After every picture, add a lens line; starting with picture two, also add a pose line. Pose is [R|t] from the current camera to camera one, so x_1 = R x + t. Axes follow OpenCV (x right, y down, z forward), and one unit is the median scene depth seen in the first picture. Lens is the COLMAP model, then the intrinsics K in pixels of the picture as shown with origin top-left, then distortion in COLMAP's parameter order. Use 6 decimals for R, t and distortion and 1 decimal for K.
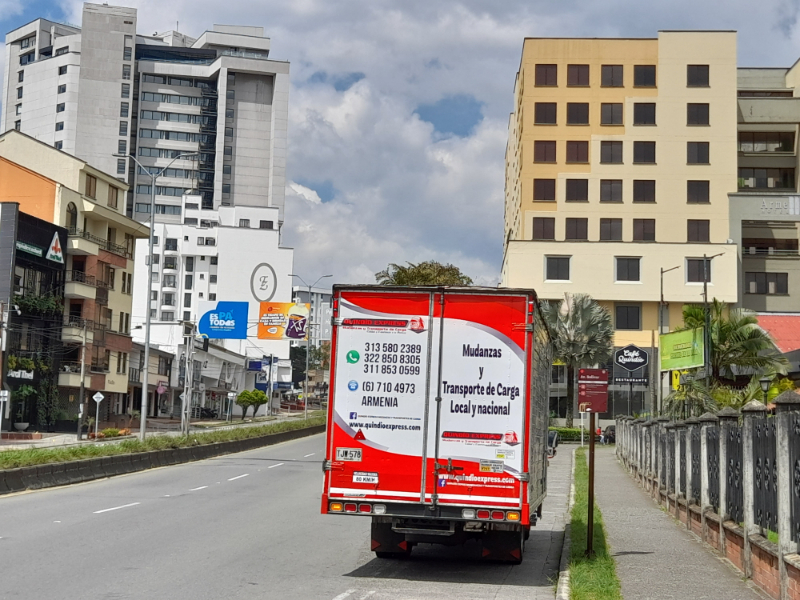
lens RADIAL K [[1189.8, 0, 418.5], [0, 1189.8, 273.3], [0, 0, 1]] dist [0.107062, 0.000000]
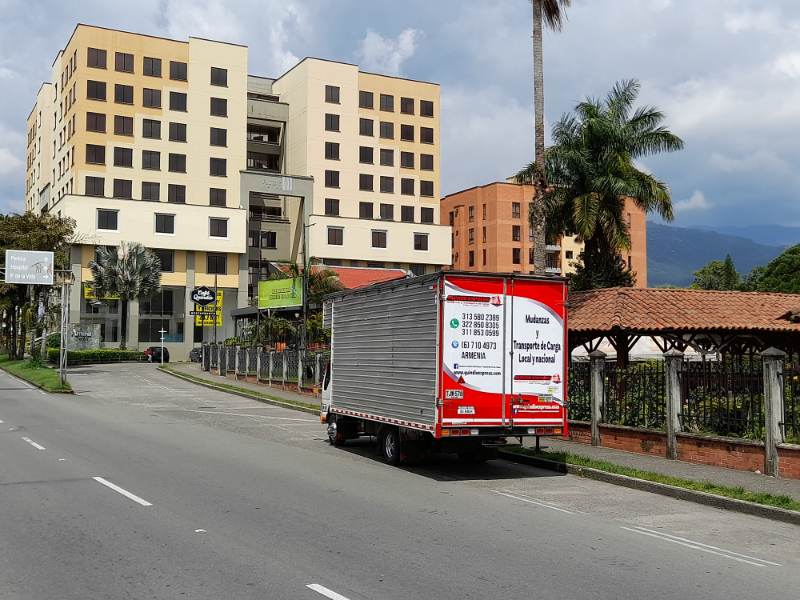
lens RADIAL K [[923.6, 0, 405.5], [0, 923.6, 286.2], [0, 0, 1]] dist [0.067501, 0.000000]
pose [[0.852085, 0.014361, 0.523207, -0.664331], [-0.050858, 0.997165, 0.055457, -0.028734], [-0.520927, -0.073863, 0.850399, 0.130574]]
